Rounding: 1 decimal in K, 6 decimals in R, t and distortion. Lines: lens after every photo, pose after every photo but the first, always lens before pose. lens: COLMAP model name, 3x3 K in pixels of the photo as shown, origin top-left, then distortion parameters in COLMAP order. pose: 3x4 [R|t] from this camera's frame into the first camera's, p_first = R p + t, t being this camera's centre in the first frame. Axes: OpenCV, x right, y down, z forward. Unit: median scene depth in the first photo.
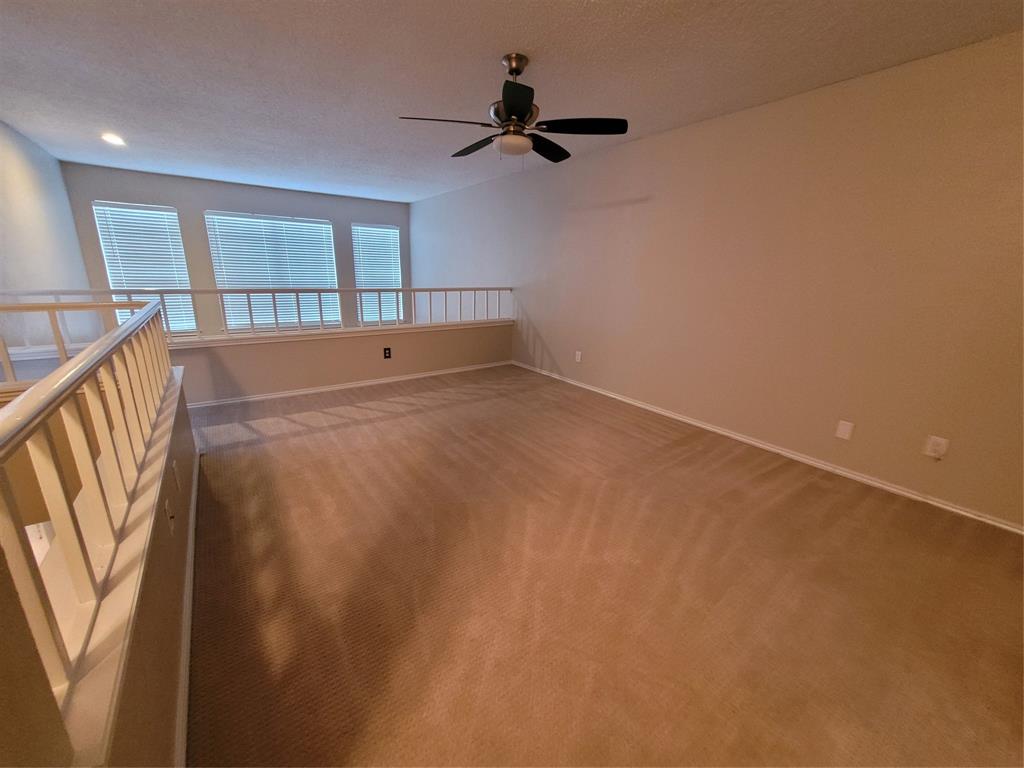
lens RADIAL K [[400.1, 0, 512.0], [0, 400.1, 384.0], [0, 0, 1]] dist [-0.000644, 0.000001]
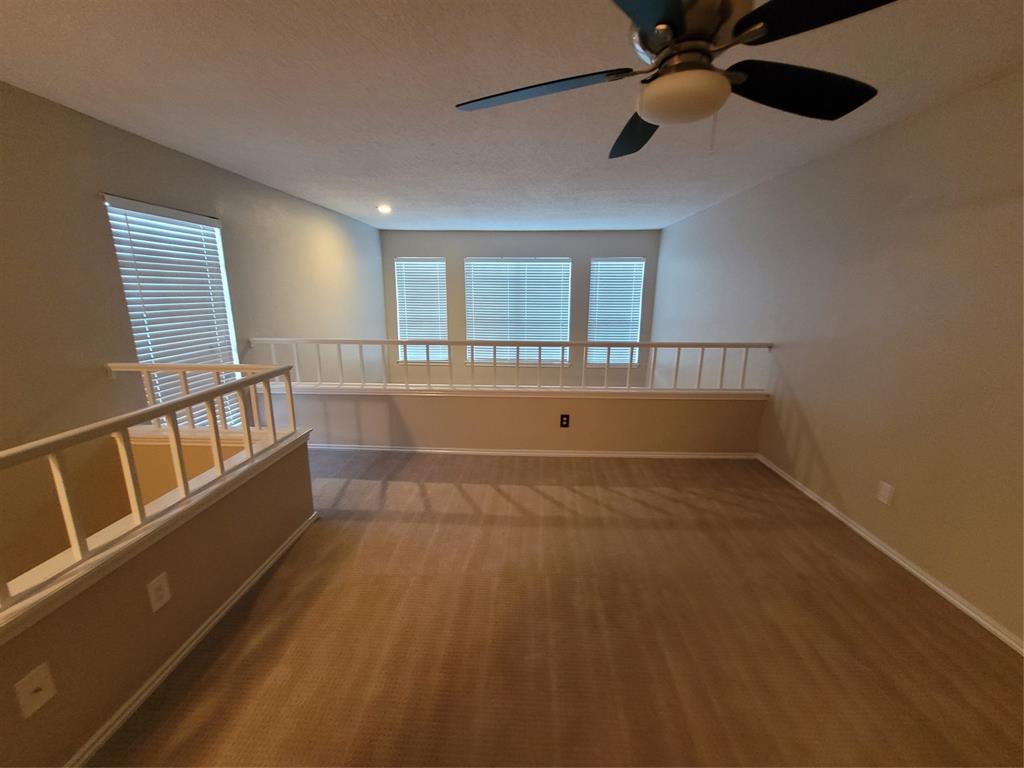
lens RADIAL K [[400.1, 0, 512.0], [0, 400.1, 384.0], [0, 0, 1]] dist [-0.000644, 0.000001]
pose [[0.781341, 0.121030, -0.612257, 0.093161], [-0.156296, 0.987701, -0.004212, -0.136090], [0.604217, 0.098984, 0.790648, 0.305818]]
